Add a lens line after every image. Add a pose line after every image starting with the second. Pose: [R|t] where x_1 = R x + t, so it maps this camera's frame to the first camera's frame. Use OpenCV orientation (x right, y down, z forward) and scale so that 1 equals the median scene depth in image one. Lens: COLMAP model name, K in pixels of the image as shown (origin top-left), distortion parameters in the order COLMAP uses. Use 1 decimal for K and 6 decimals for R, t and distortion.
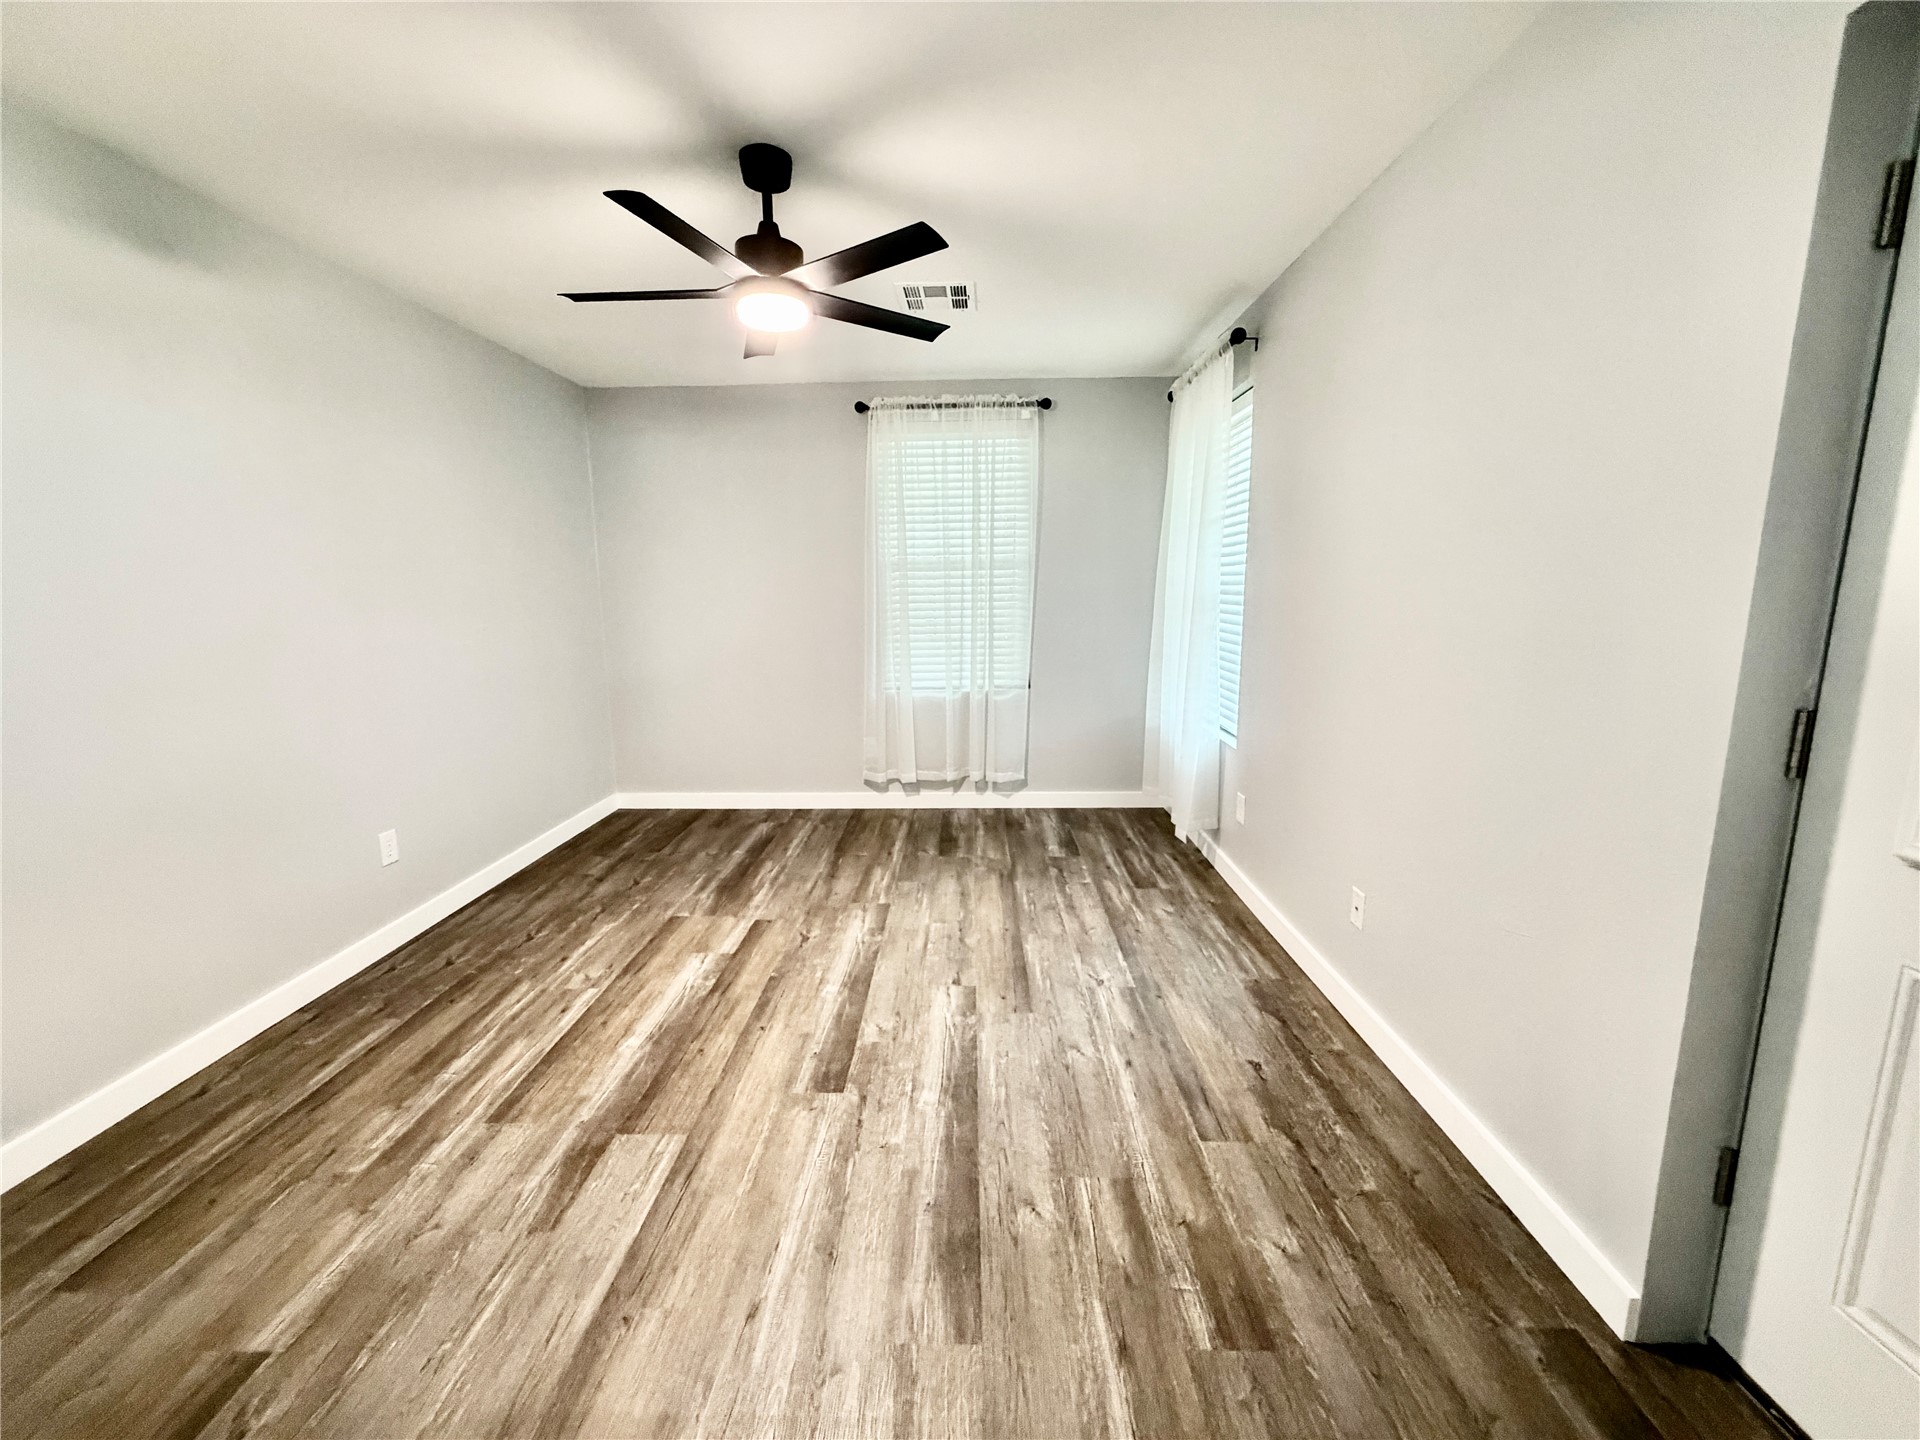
lens RADIAL K [[766.9, 0, 958.5], [0, 766.9, 719.9], [0, 0, 1]] dist [-0.000256, 0.000856]
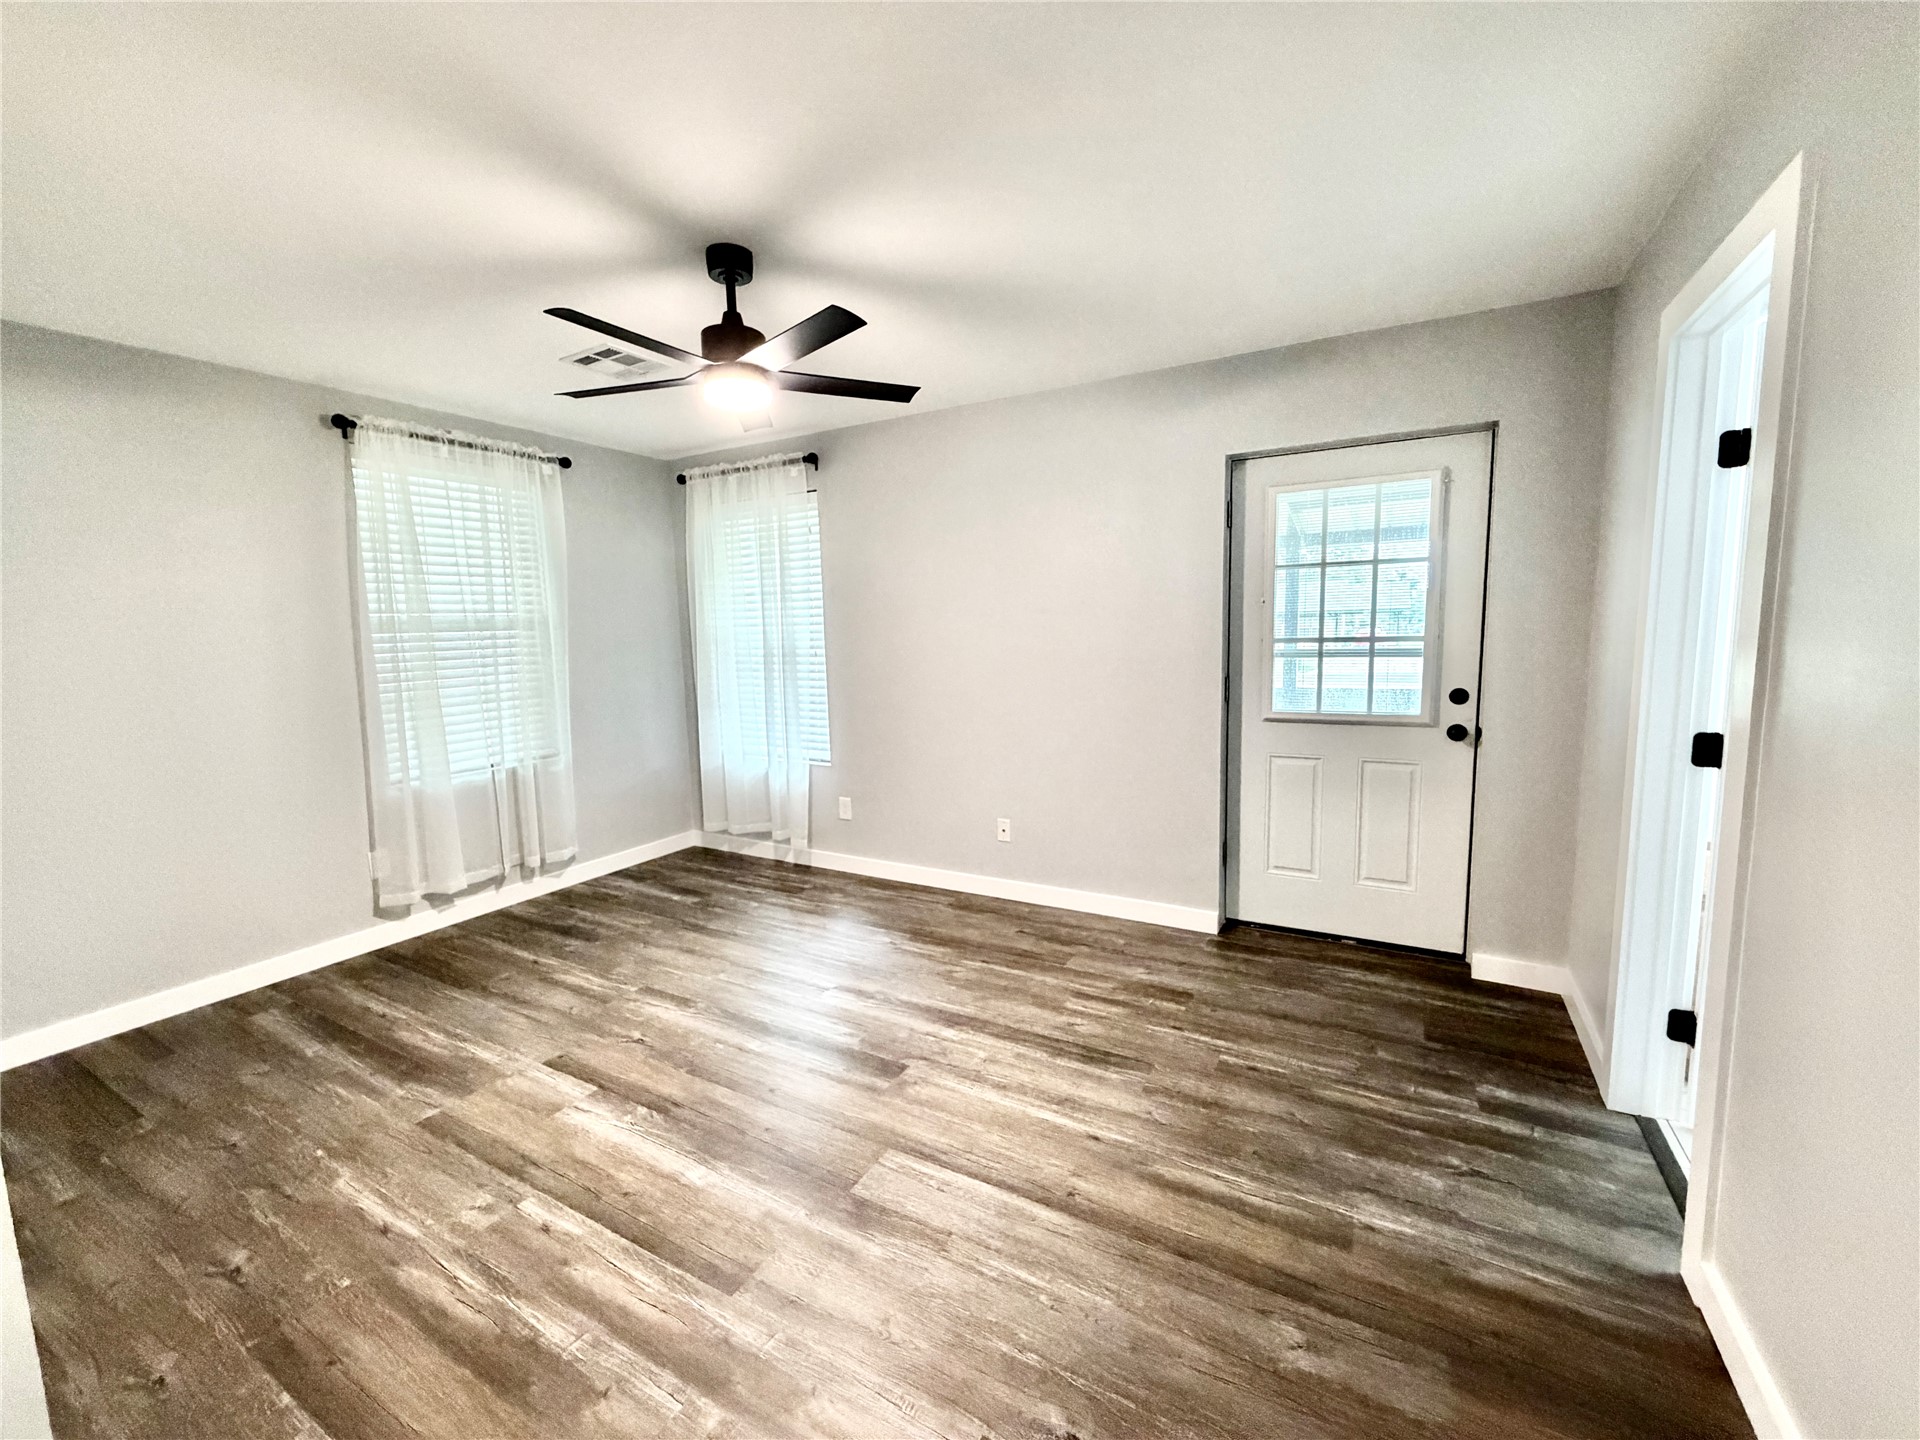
lens RADIAL K [[766.9, 0, 949.1], [0, 766.9, 719.4], [0, 0, 1]] dist [-0.000256, 0.000856]
pose [[0.473425, -0.105905, 0.874444, -0.772117], [0.170228, 0.985031, 0.027136, -0.046165], [-0.864229, 0.136008, 0.484366, 0.207142]]
